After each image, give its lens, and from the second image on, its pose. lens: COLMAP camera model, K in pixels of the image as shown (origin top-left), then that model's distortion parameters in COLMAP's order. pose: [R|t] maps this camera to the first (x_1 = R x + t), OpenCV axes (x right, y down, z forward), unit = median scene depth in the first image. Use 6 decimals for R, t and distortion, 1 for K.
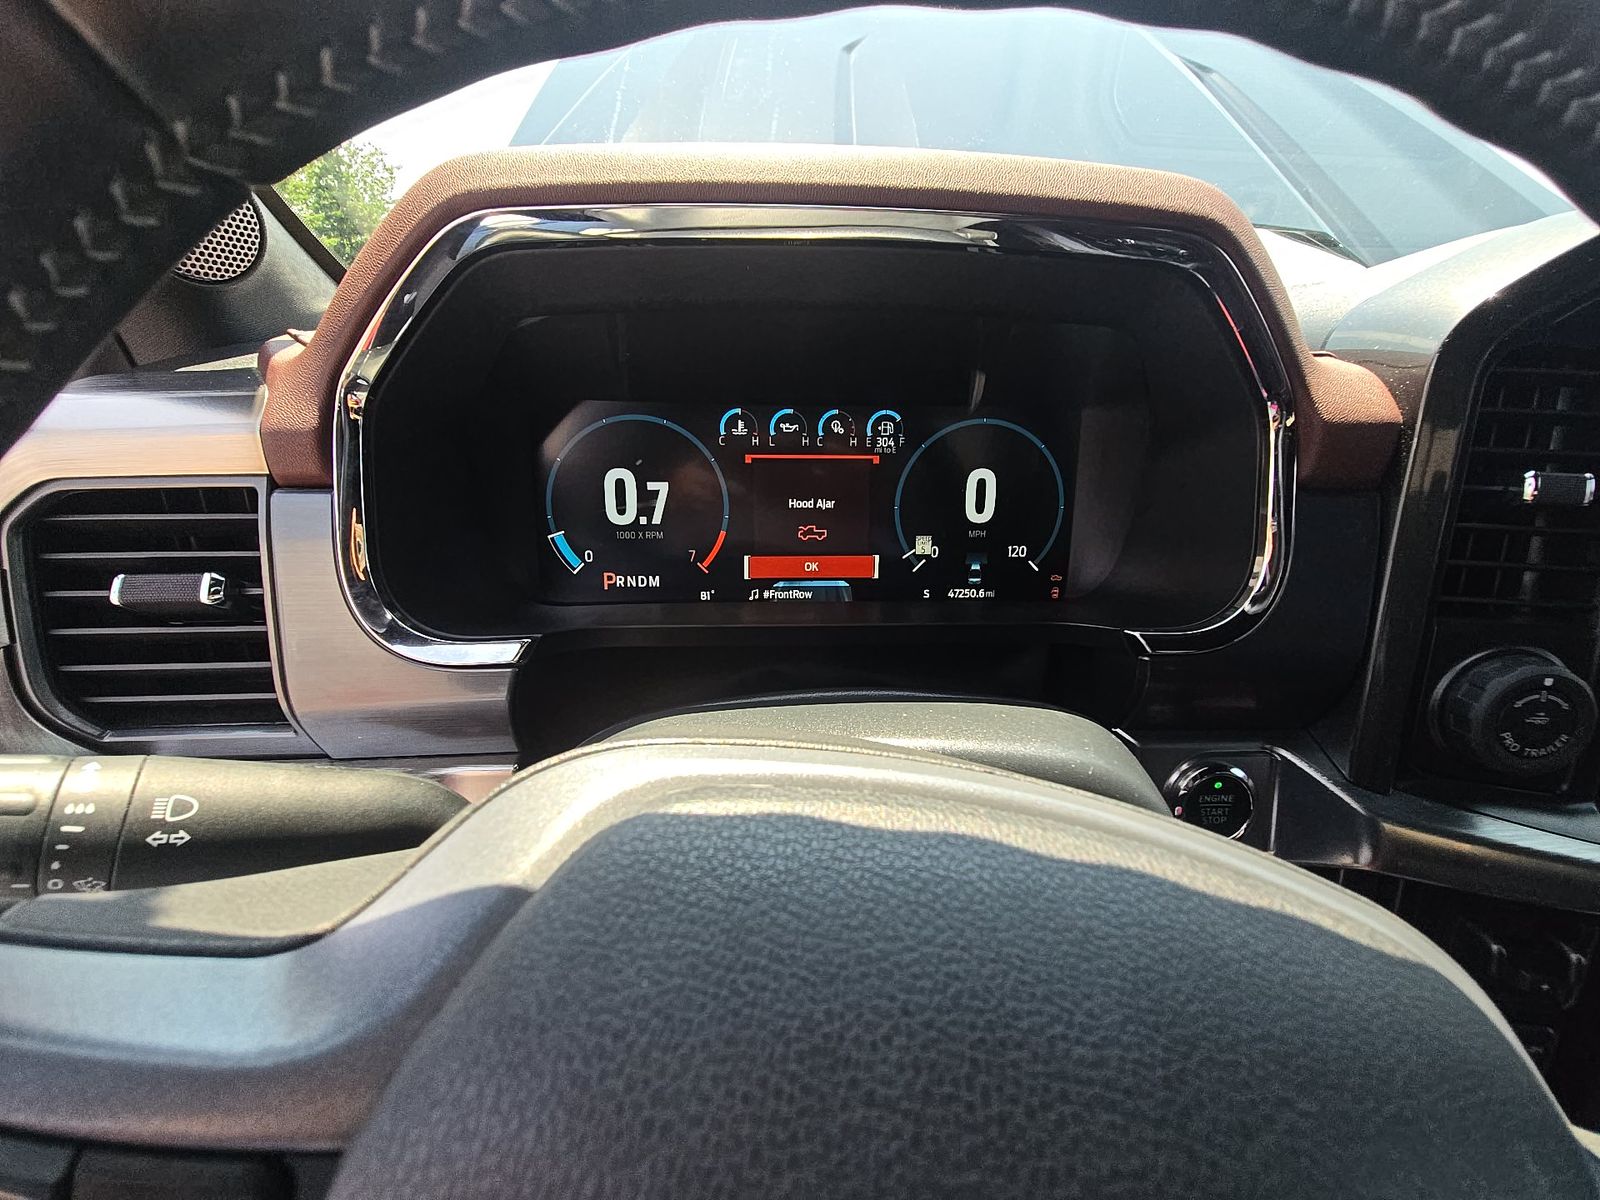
lens RADIAL K [[654.8, 0, 795.5], [0, 654.8, 579.2], [0, 0, 1]] dist [0.000247, -0.004341]
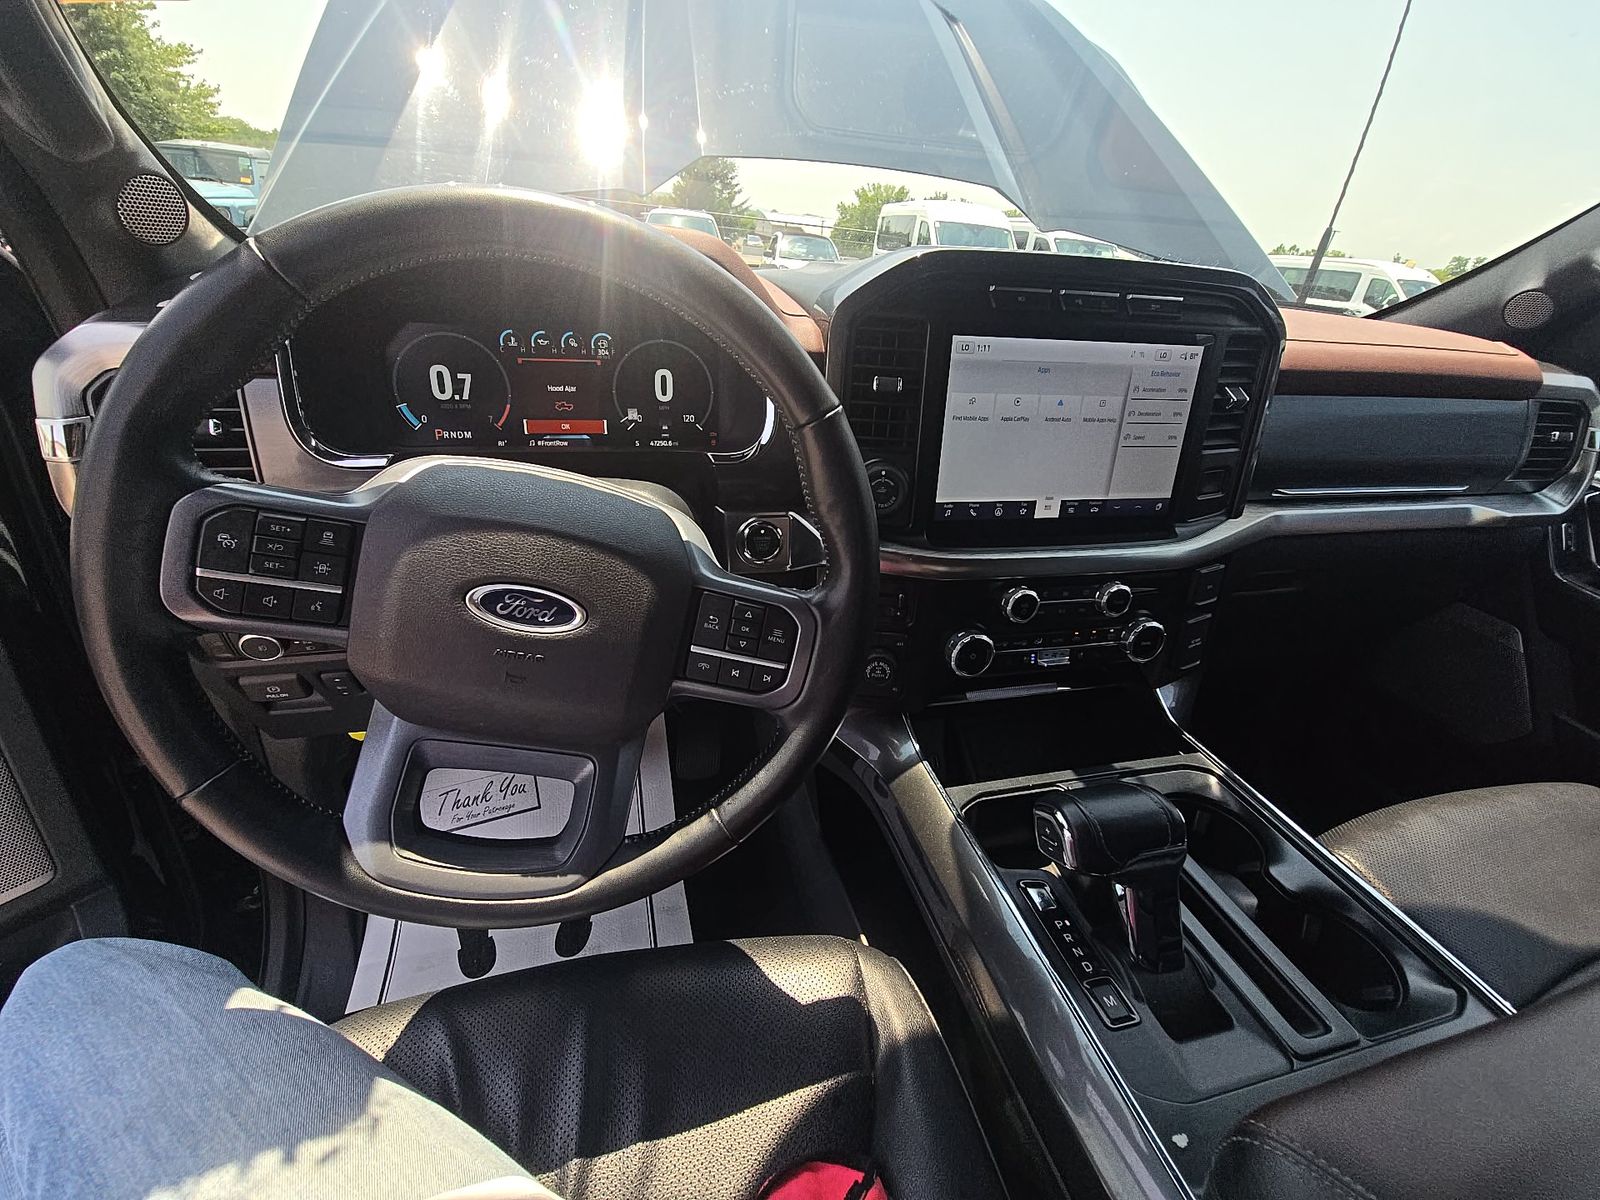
lens RADIAL K [[654.8, 0, 791.1], [0, 654.8, 586.5], [0, 0, 1]] dist [0.000247, -0.004341]
pose [[0.984667, -0.037202, 0.170434, 0.310123], [0.008506, 0.986073, 0.166093, 0.118269], [-0.174240, -0.162096, 0.971270, -0.868902]]
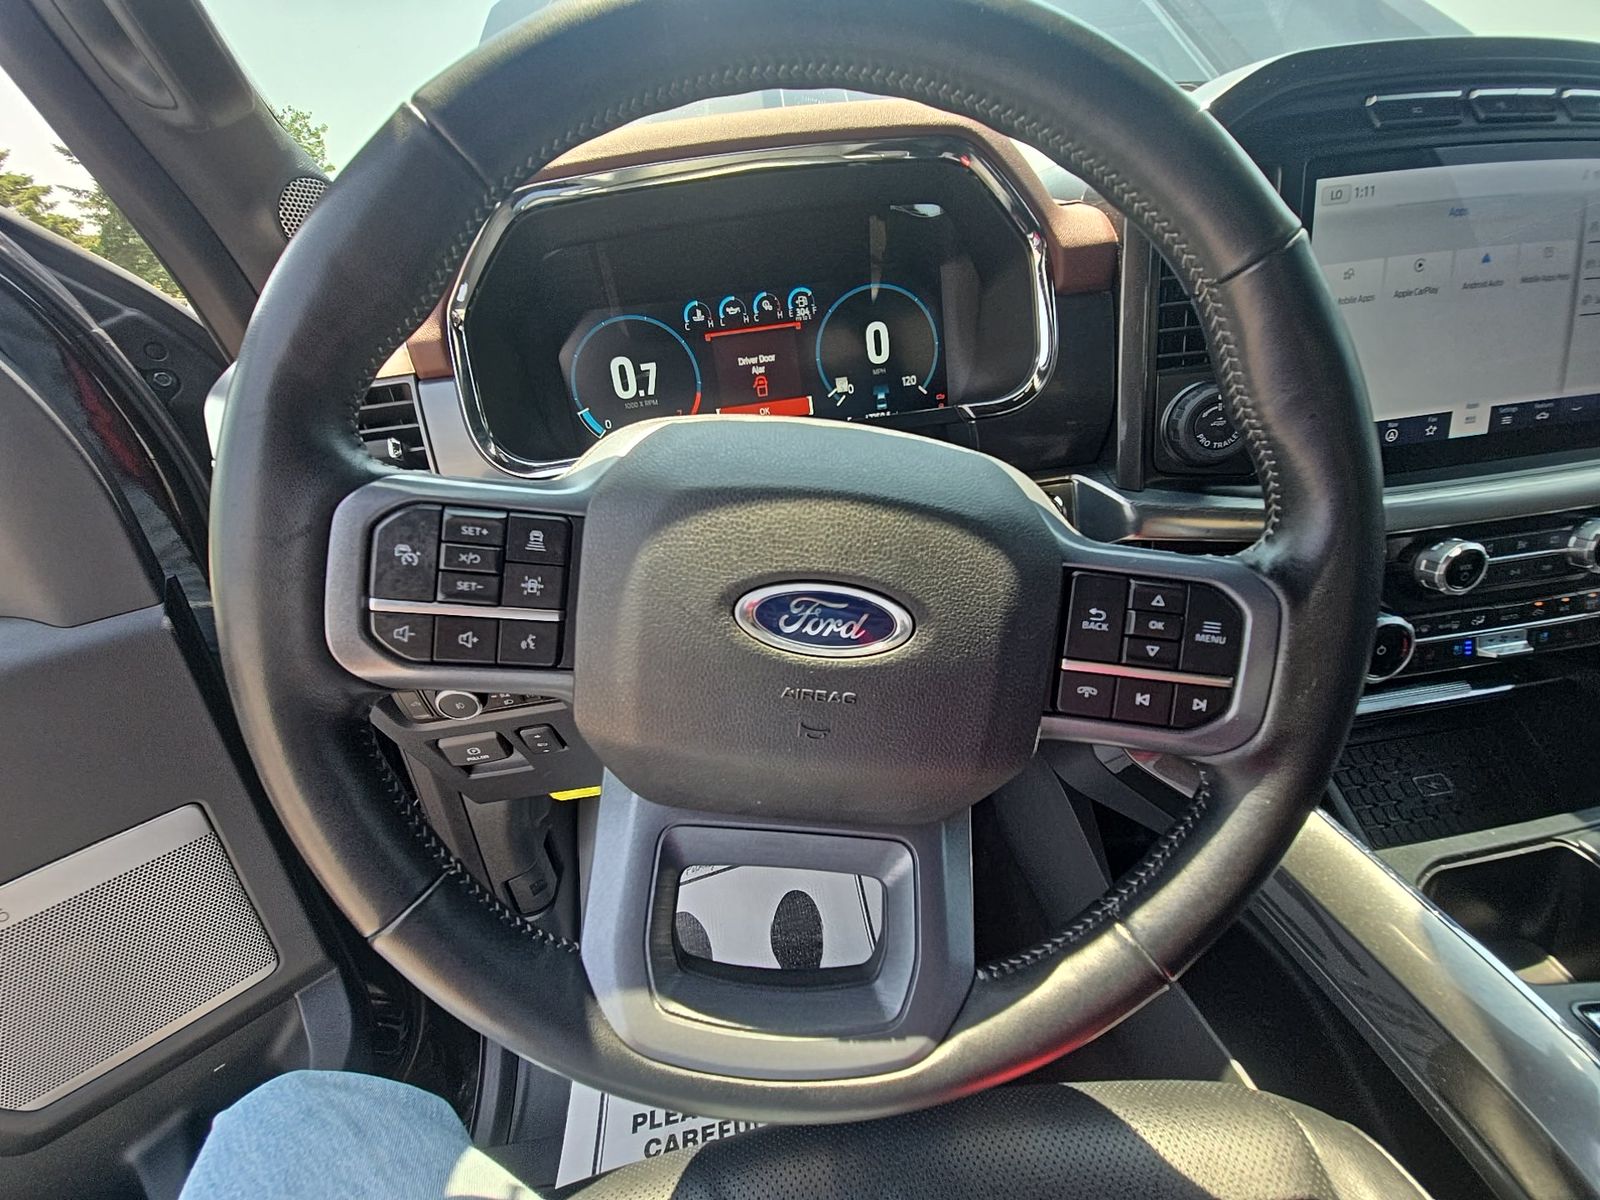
lens RADIAL K [[654.8, 0, 786.7], [0, 654.8, 582.1], [0, 0, 1]] dist [0.000247, -0.004341]
pose [[0.990866, -0.131165, -0.031308, 0.070979], [0.133809, 0.985142, 0.107657, 0.205517], [0.016722, -0.110863, 0.993695, -0.458517]]
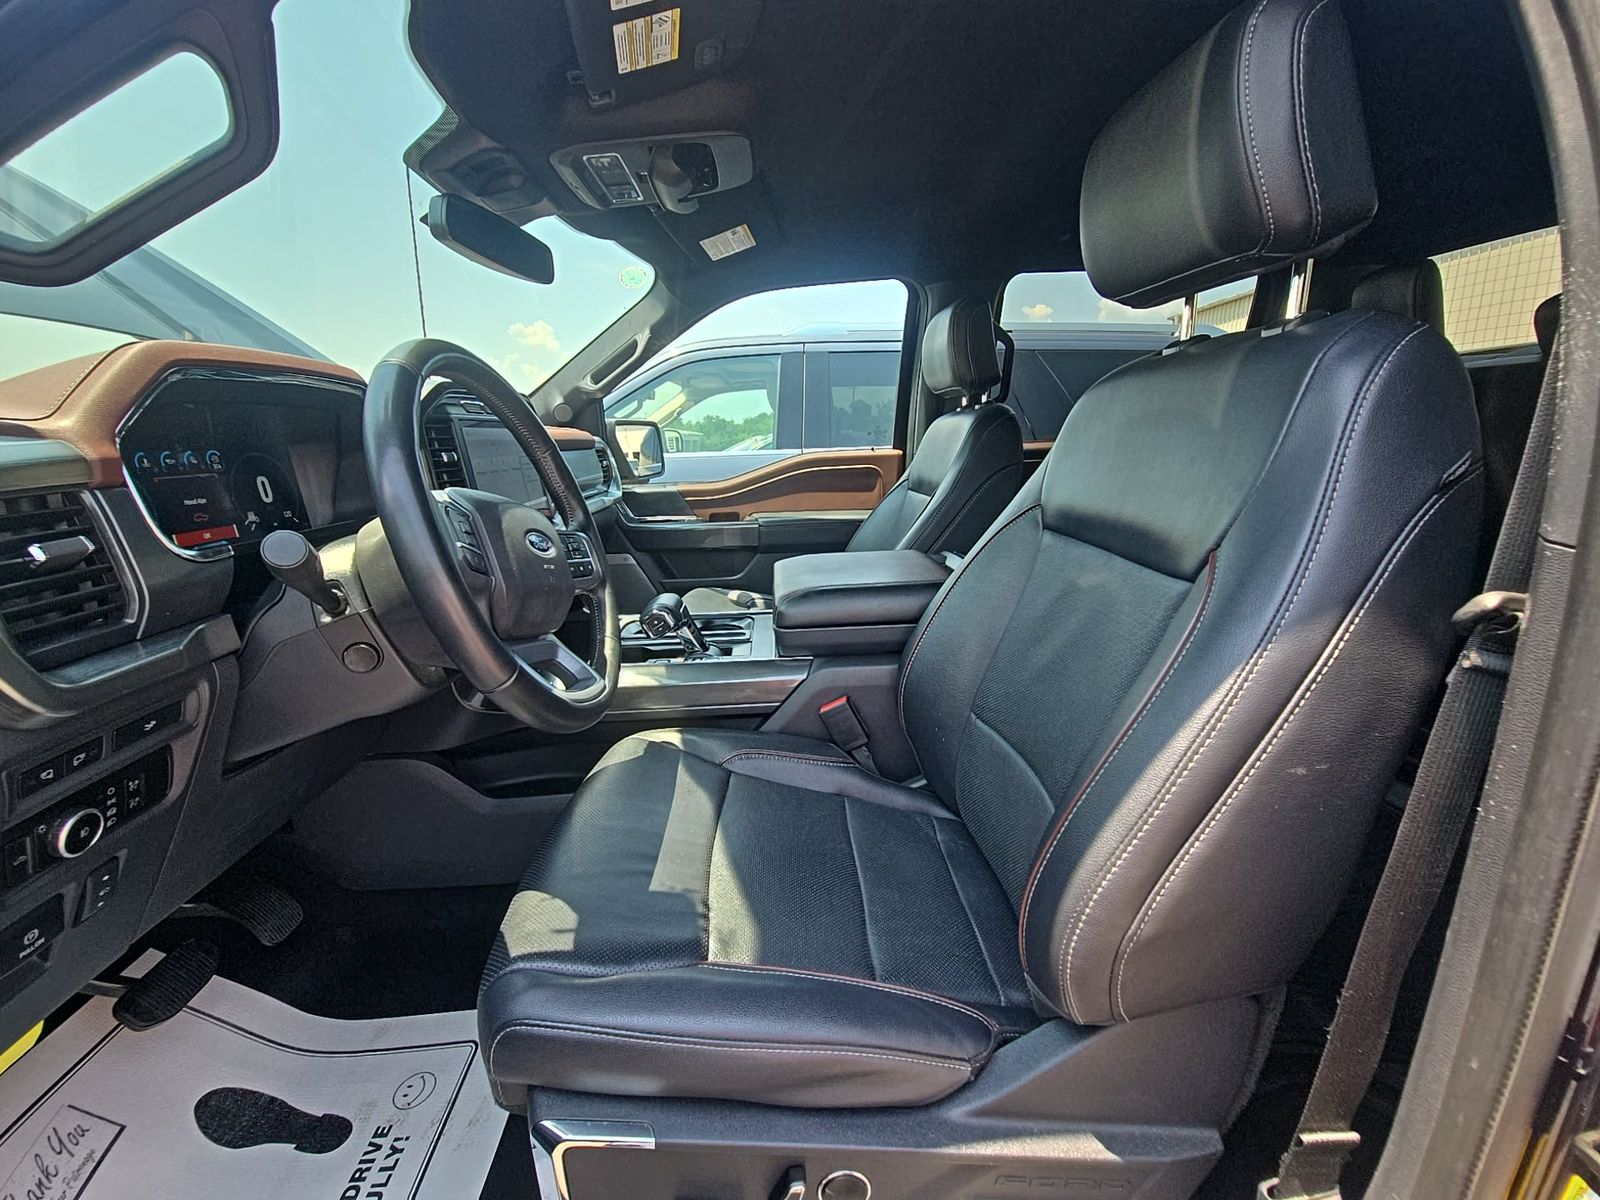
lens RADIAL K [[654.8, 0, 783.1], [0, 654.8, 590.8], [0, 0, 1]] dist [0.000247, -0.004341]
pose [[0.057771, -0.248756, 0.966842, -1.733954], [0.325604, 0.920197, 0.217299, 0.256226], [-0.943739, 0.302254, 0.134157, -0.729223]]
